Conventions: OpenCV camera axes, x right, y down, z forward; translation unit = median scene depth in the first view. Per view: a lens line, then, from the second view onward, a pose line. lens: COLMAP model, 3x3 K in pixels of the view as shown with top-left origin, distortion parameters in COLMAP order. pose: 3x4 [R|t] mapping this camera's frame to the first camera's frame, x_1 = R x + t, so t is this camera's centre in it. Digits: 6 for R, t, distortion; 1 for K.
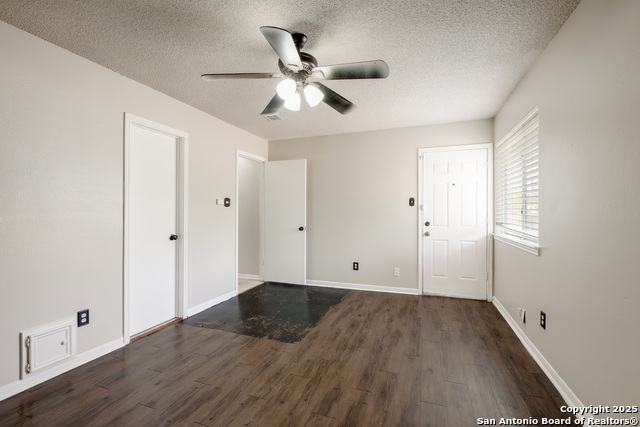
lens RADIAL K [[288.5, 0, 318.6], [0, 288.5, 211.8], [0, 0, 1]] dist [0.003692, -0.000391]
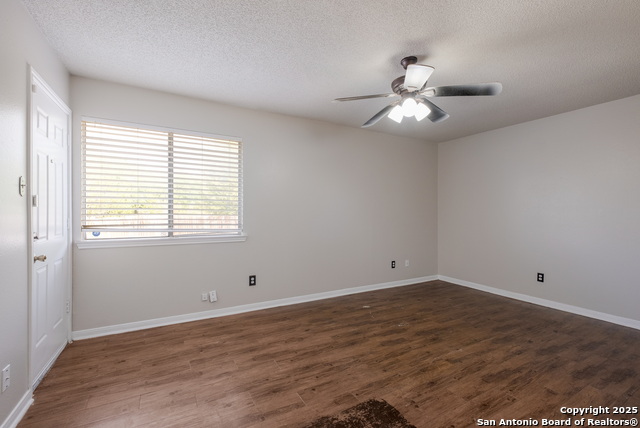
lens RADIAL K [[280.0, 0, 320.1], [0, 280.0, 209.6], [0, 0, 1]] dist [-0.000558, -0.000292]
pose [[-0.766121, 0.003916, 0.642684, -0.344001], [-0.002499, 0.999956, -0.009071, 0.001926], [-0.642692, -0.008556, -0.766077, 1.373080]]
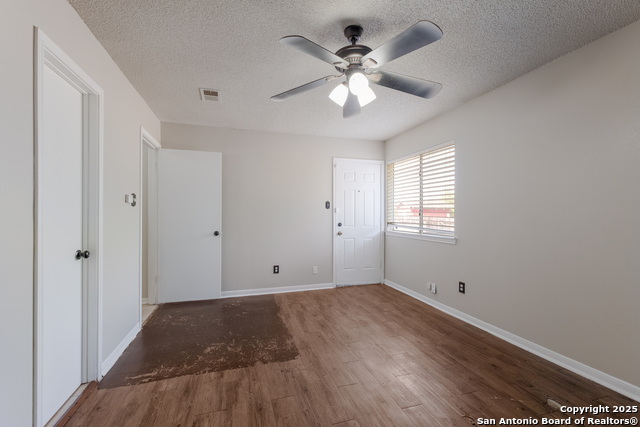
lens RADIAL K [[283.3, 0, 320.8], [0, 283.3, 216.5], [0, 0, 1]] dist [0.011575, -0.002746]
pose [[0.788698, -0.003610, 0.614770, -0.485930], [-0.002009, 0.999962, 0.008449, 0.000713], [-0.614778, -0.007899, 0.788661, 0.213955]]
